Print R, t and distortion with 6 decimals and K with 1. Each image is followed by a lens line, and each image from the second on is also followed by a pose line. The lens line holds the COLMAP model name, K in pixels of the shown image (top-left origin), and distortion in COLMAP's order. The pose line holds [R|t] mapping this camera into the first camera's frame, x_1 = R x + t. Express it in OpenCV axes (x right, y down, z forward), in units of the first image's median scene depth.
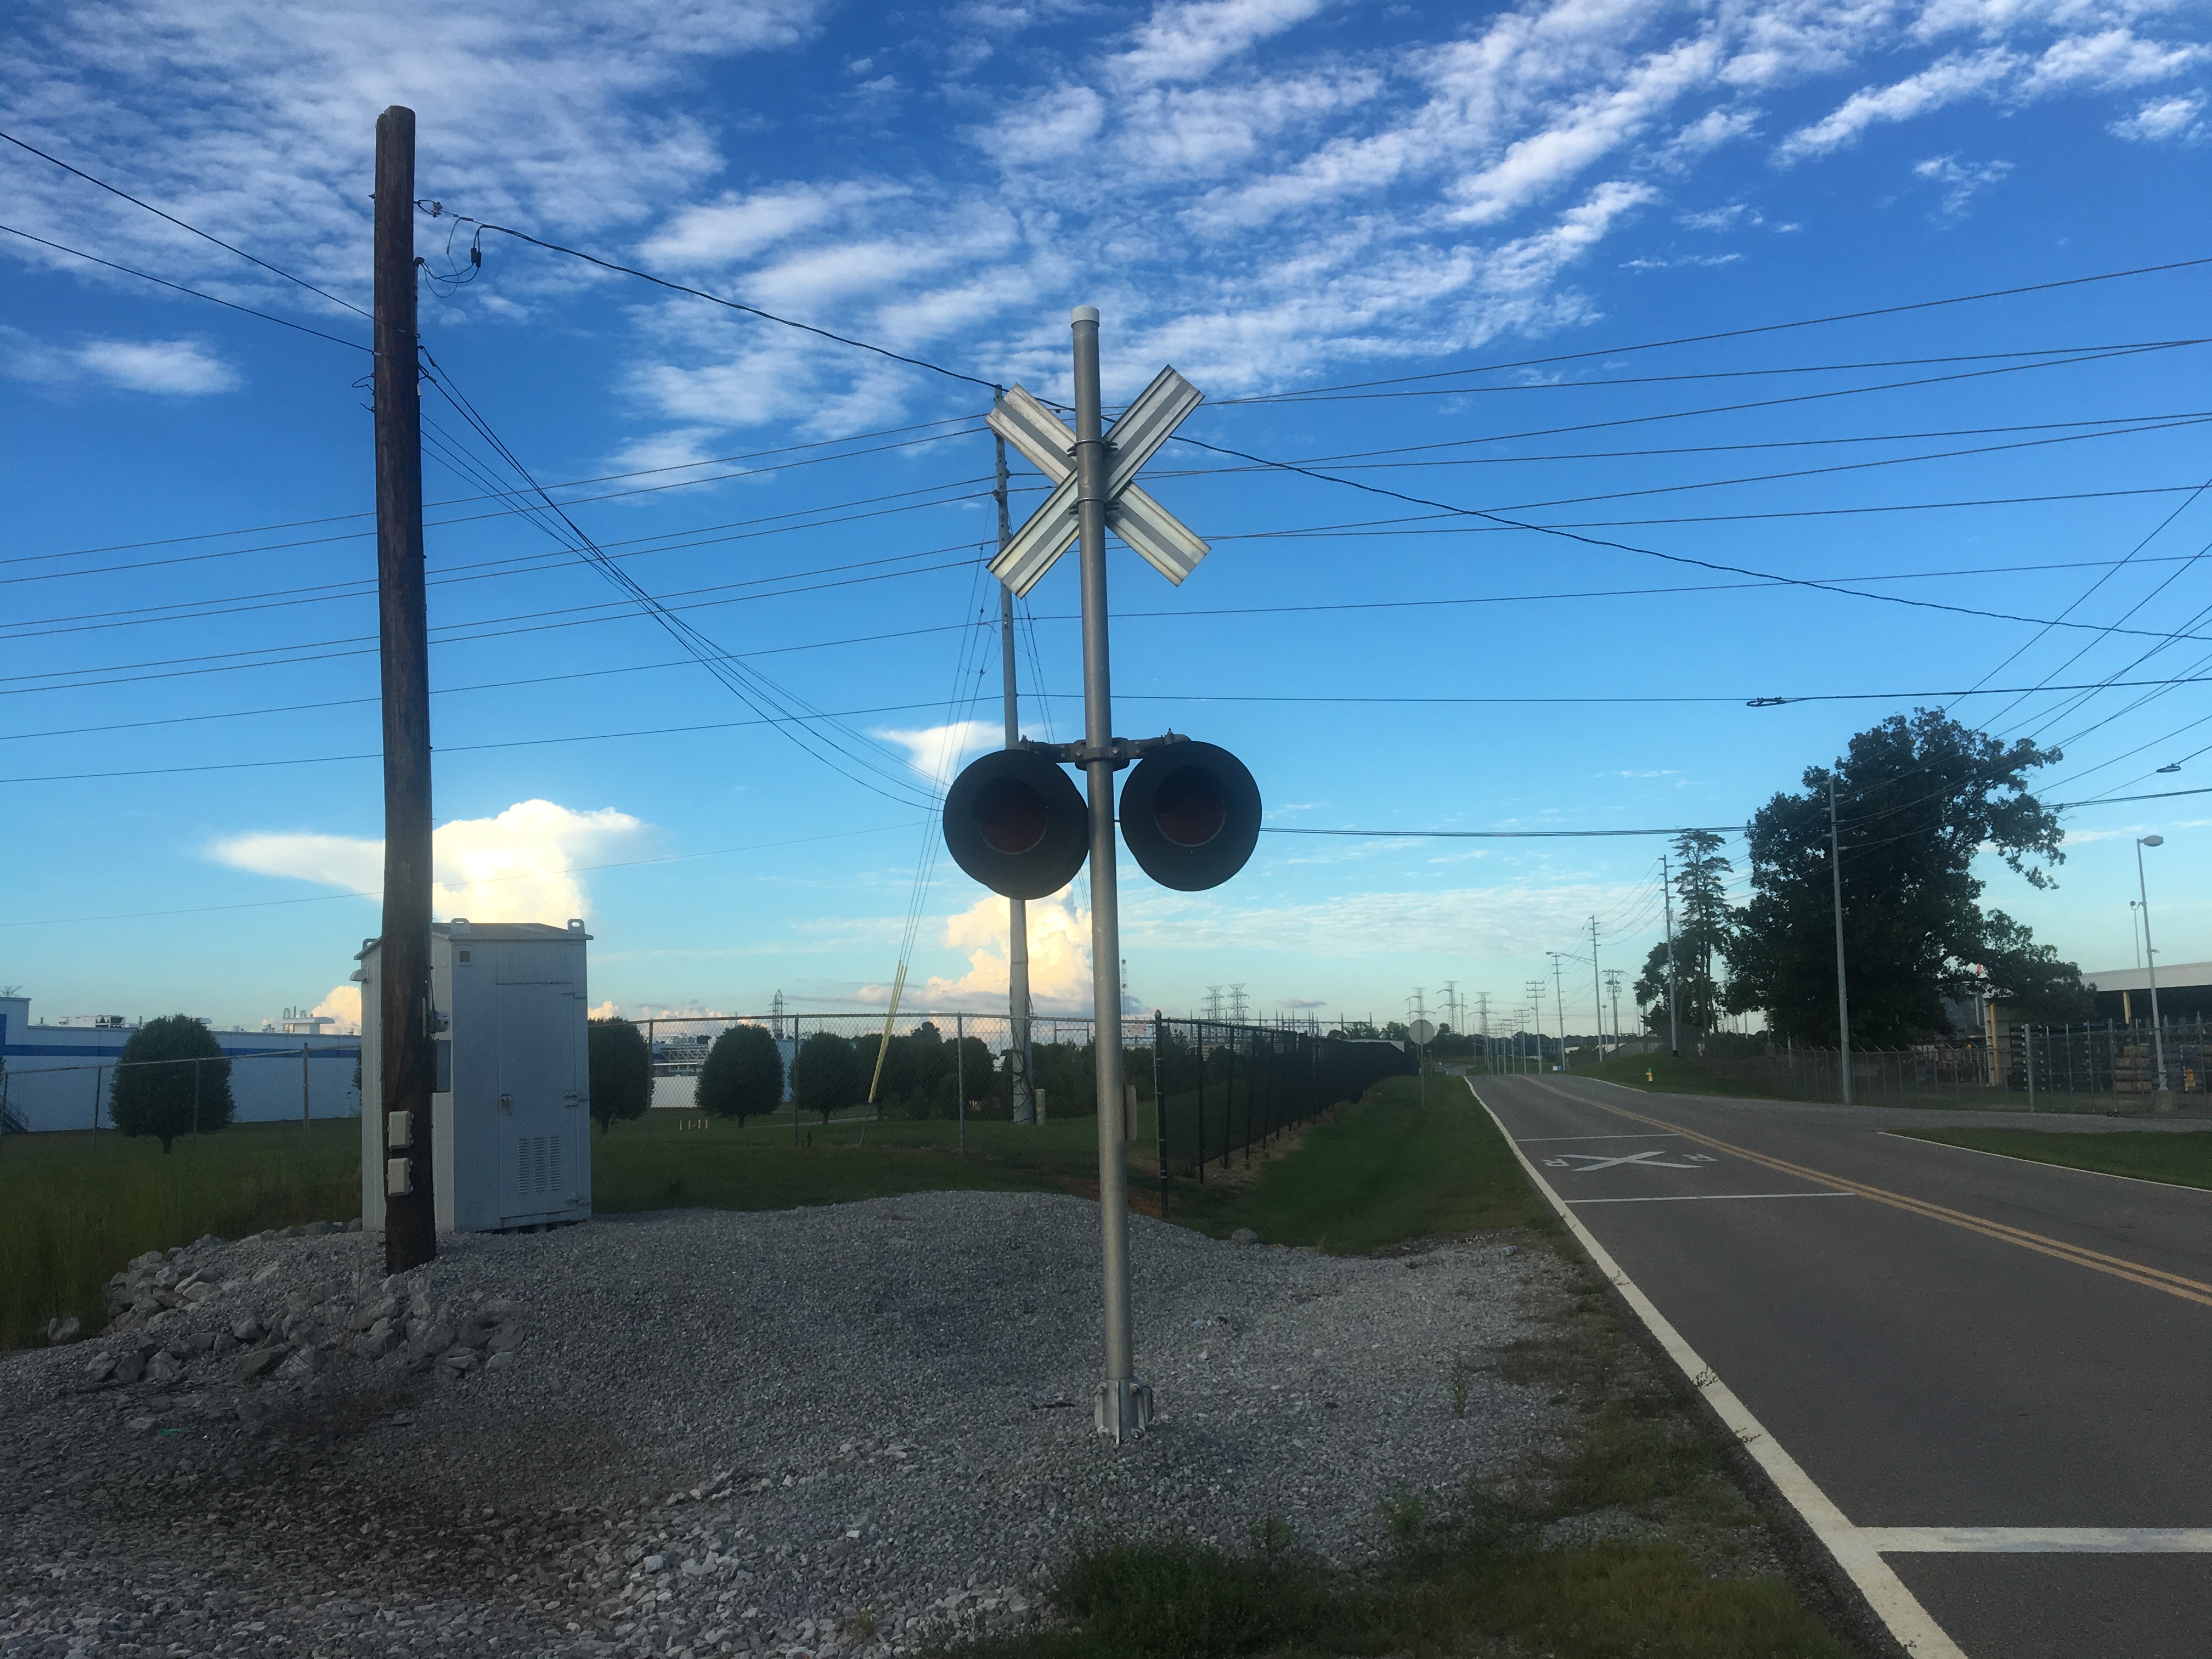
lens RADIAL K [[1841.7, 0, 1101.1], [0, 1841.7, 828.4], [0, 0, 1]] dist [0.057627, -0.082070]
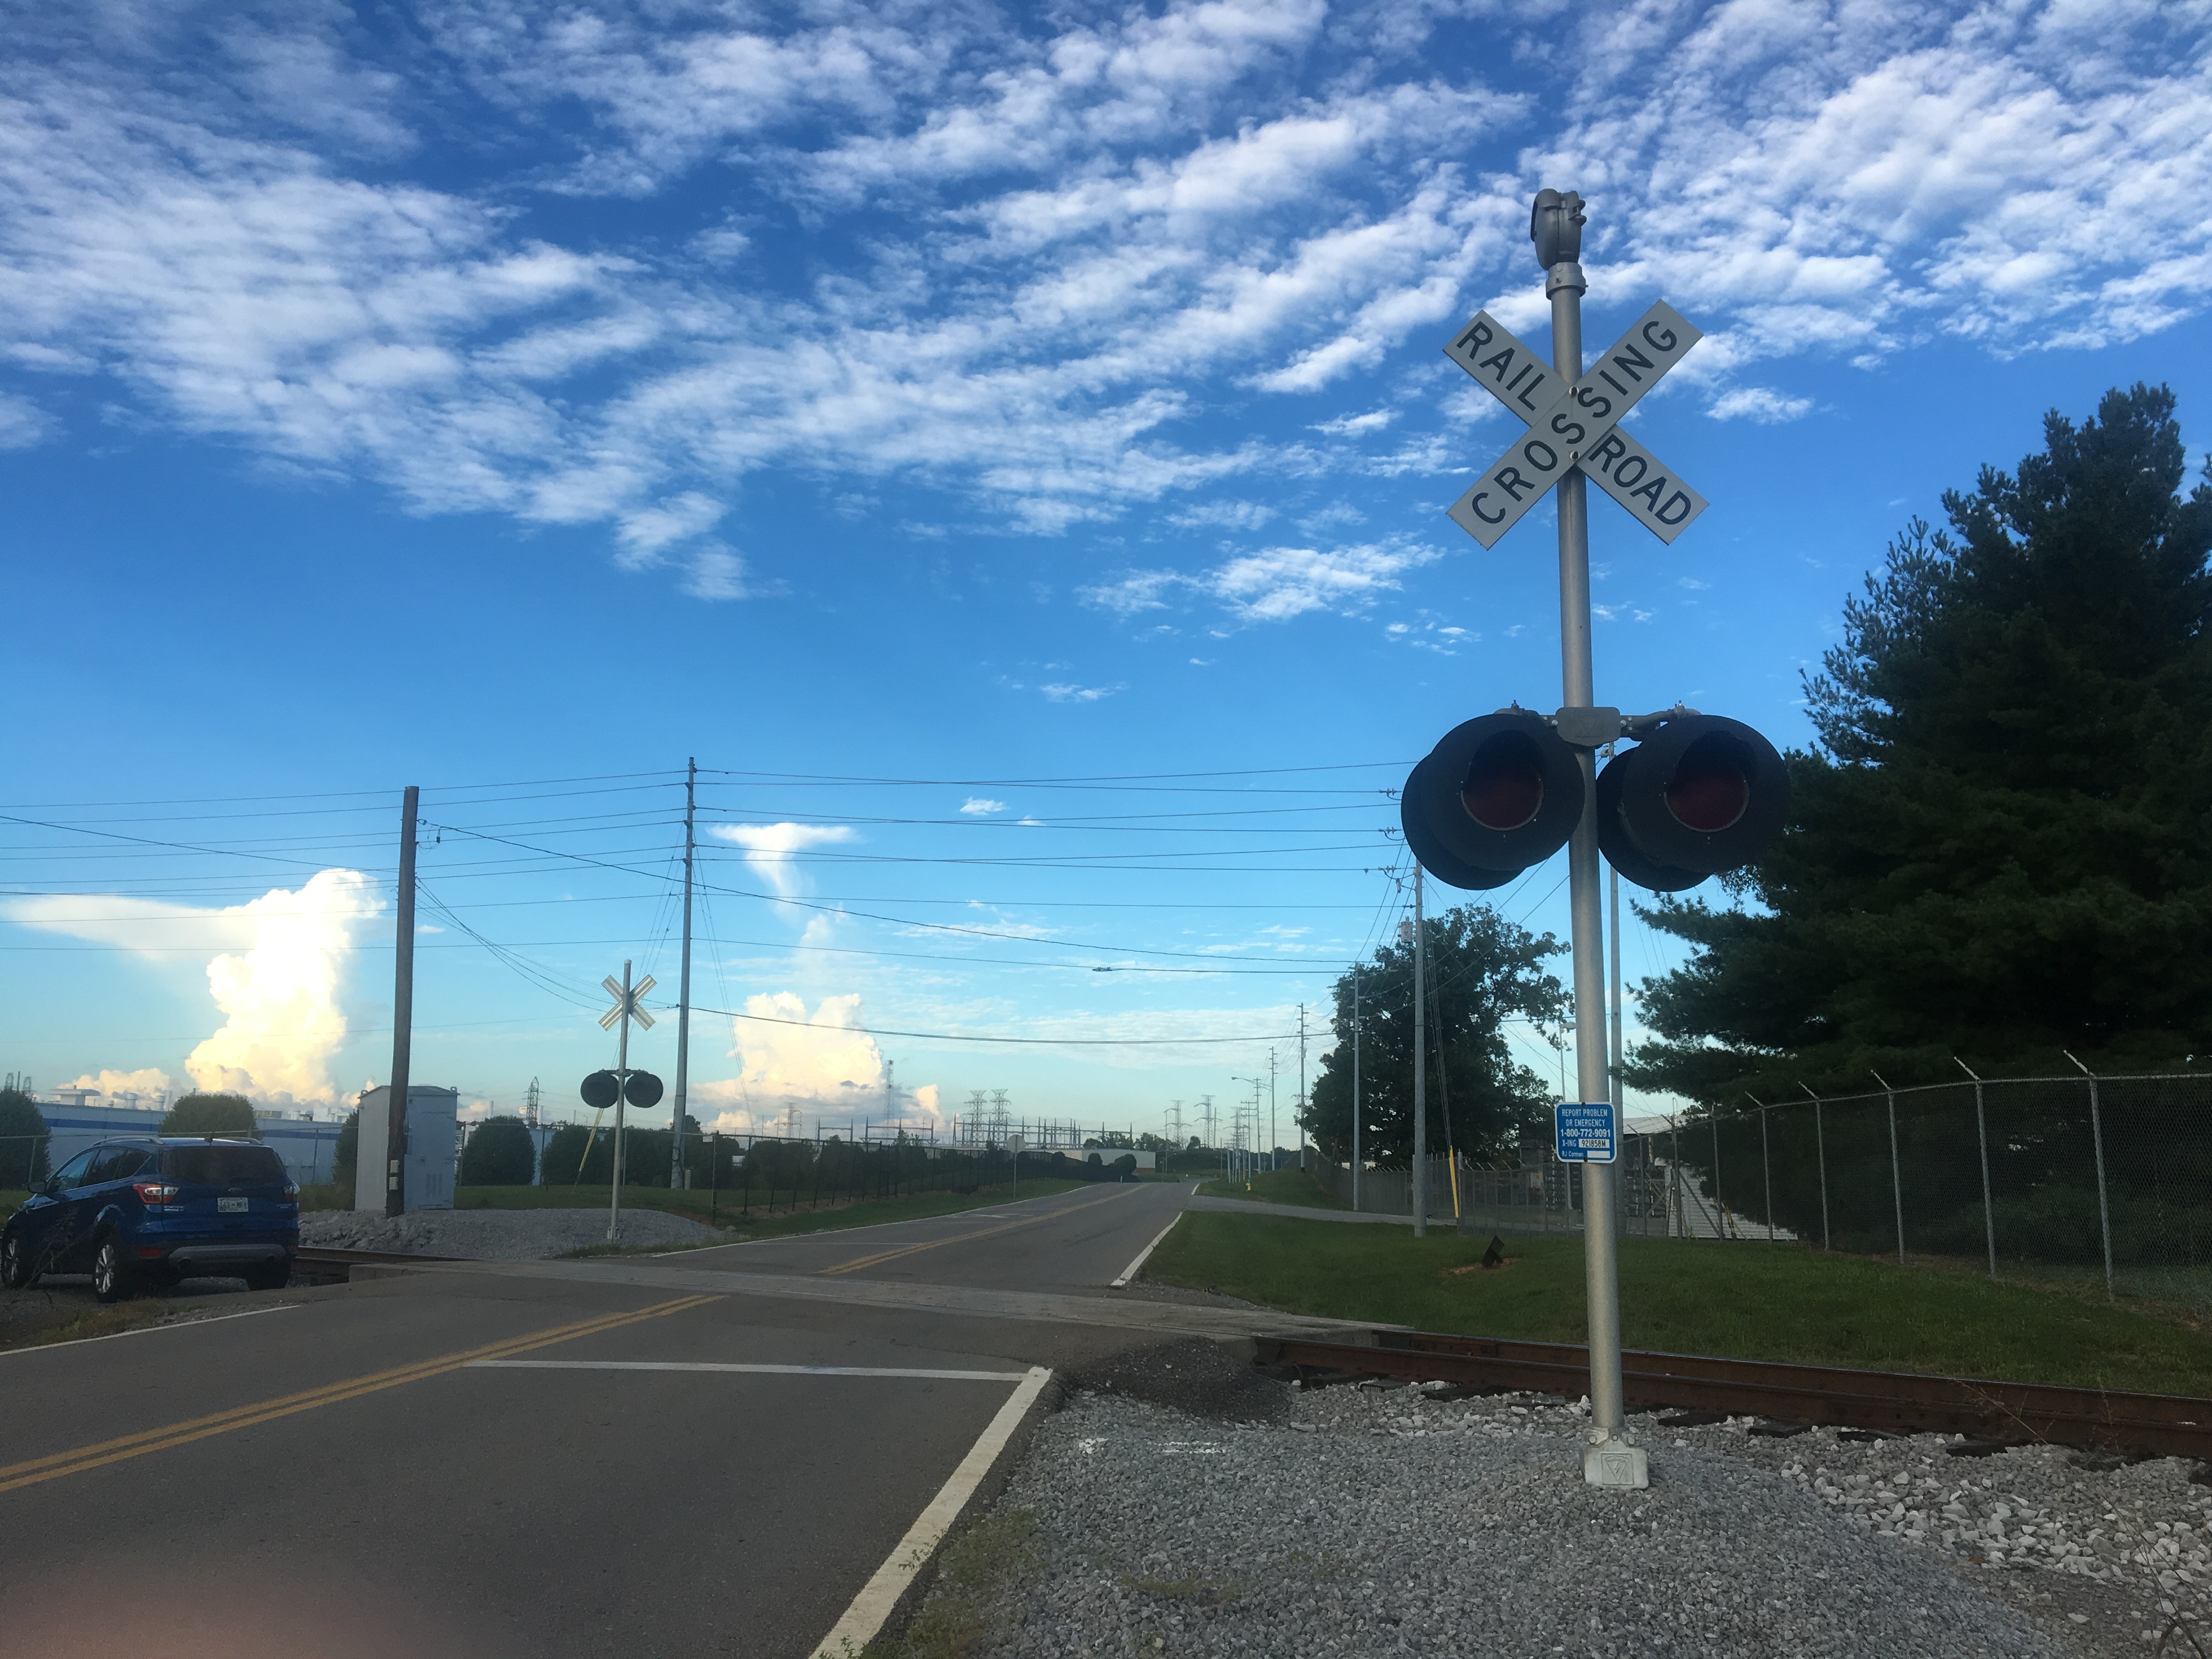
lens RADIAL K [[1841.7, 0, 1094.2], [0, 1841.7, 837.8], [0, 0, 1]] dist [0.057627, -0.082070]
pose [[0.991935, 0.058375, 0.112507, 0.032794], [-0.052651, 0.997195, -0.053194, -0.024915], [-0.115297, 0.046842, 0.992226, -0.202548]]
